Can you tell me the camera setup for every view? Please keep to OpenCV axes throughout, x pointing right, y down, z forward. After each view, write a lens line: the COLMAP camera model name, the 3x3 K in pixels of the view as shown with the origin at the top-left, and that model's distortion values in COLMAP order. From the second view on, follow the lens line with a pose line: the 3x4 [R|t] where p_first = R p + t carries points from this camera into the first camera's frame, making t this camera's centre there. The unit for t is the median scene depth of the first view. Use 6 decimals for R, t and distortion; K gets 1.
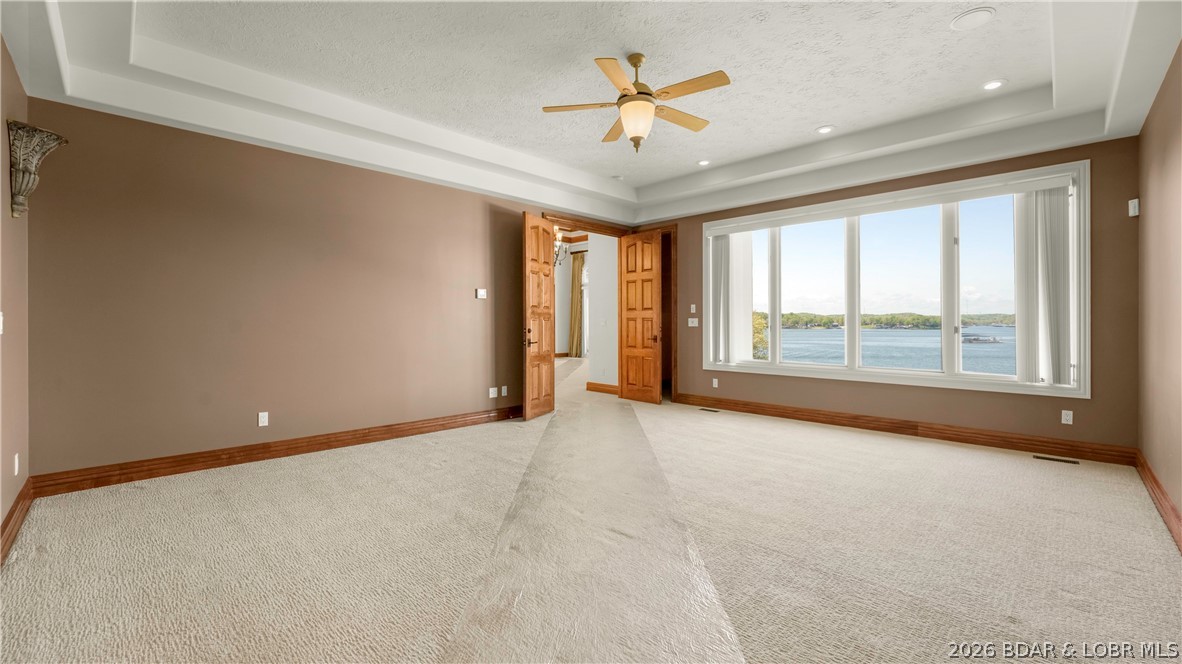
lens RADIAL K [[480.4, 0, 592.7], [0, 480.4, 324.4], [0, 0, 1]] dist [0.000145, -0.000405]
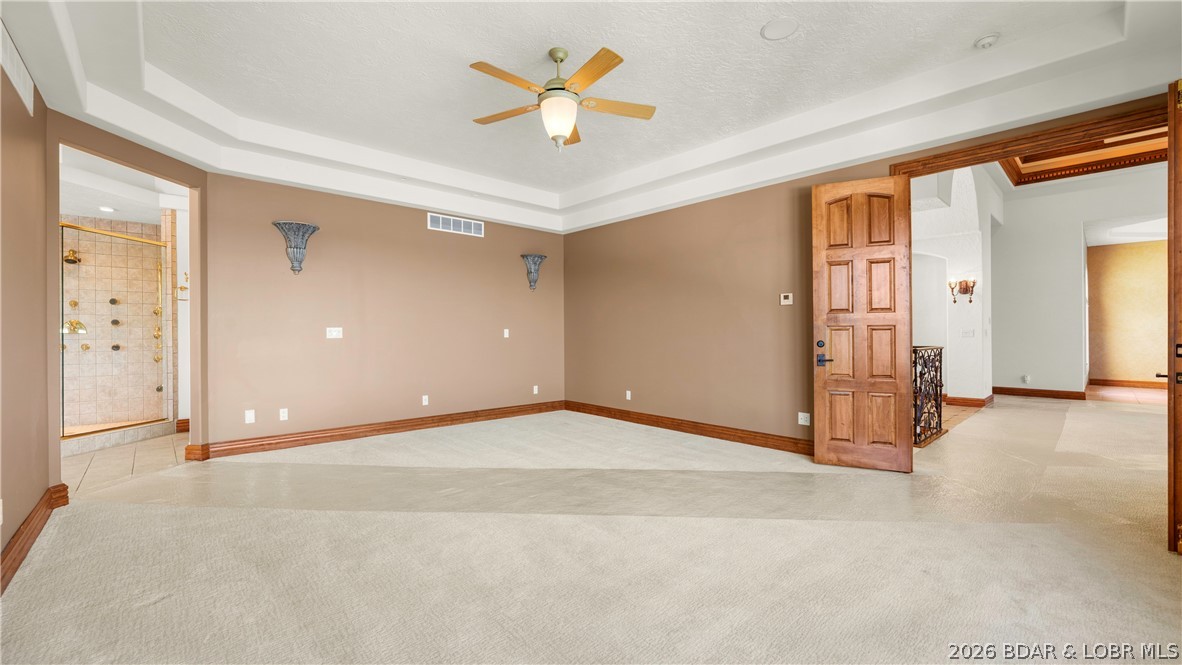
lens RADIAL K [[480.4, 0, 590.9], [0, 480.4, 334.1], [0, 0, 1]] dist [0.000145, -0.000405]
pose [[-0.025926, 0.004322, -0.999655, 0.223927], [-0.004097, 0.999982, 0.004430, -0.001531], [0.999655, 0.004211, -0.025908, 0.238148]]
